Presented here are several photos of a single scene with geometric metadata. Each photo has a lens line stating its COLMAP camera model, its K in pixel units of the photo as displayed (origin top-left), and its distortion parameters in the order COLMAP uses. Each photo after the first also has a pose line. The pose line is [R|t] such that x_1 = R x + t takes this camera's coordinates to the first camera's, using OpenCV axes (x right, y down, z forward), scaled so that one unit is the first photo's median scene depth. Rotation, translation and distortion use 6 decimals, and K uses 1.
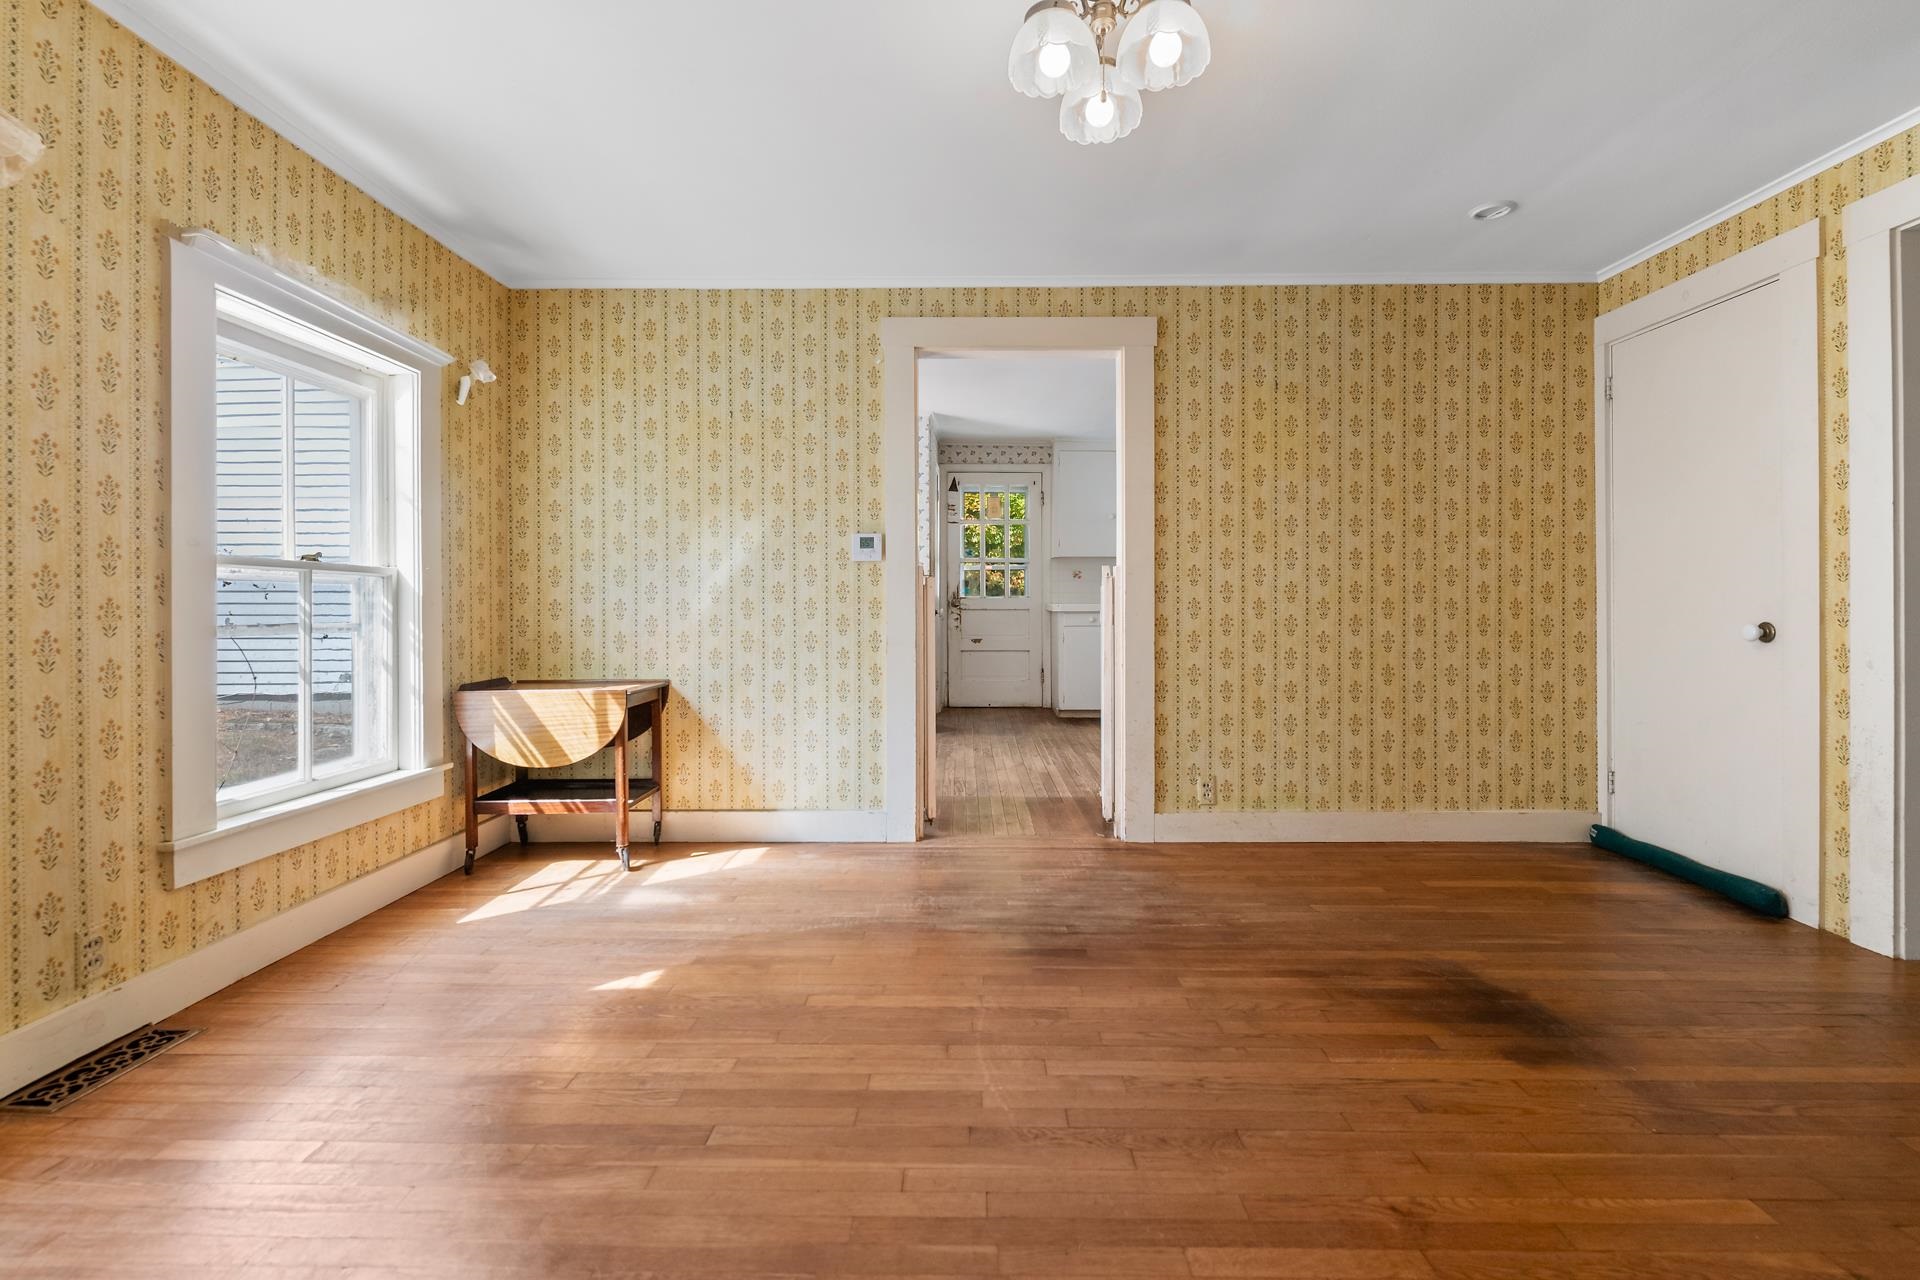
lens RADIAL K [[853.1, 0, 959.8], [0, 853.1, 601.3], [0, 0, 1]] dist [0.010906, -0.010155]
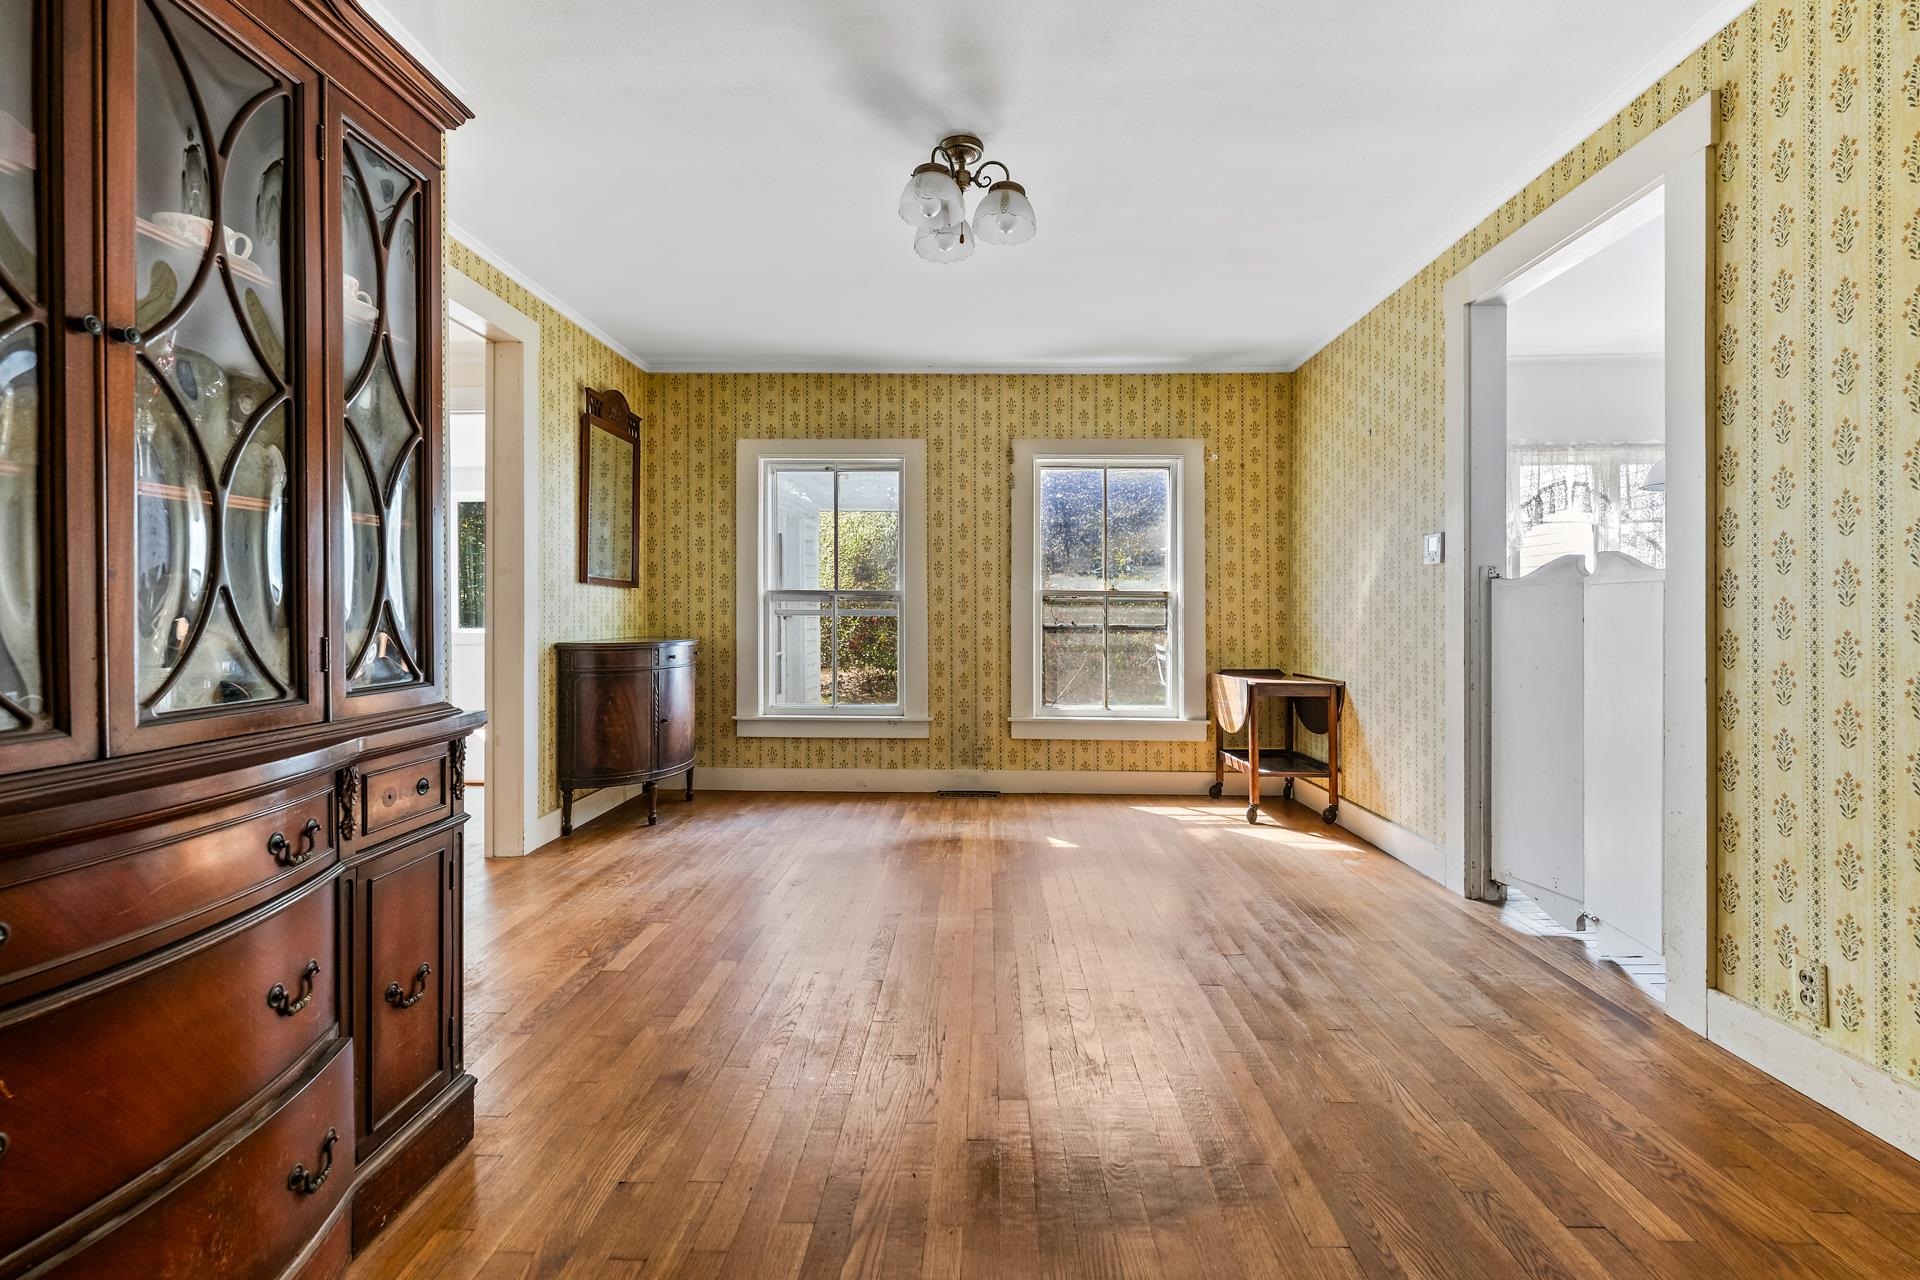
lens RADIAL K [[855.5, 0, 967.8], [0, 855.5, 618.4], [0, 0, 1]] dist [-0.001887, -0.000863]
pose [[-0.011296, 0.002265, -0.999934, 0.794476], [0.001032, 0.999997, 0.002254, 0.006644], [0.999936, -0.001007, -0.011298, 0.528951]]
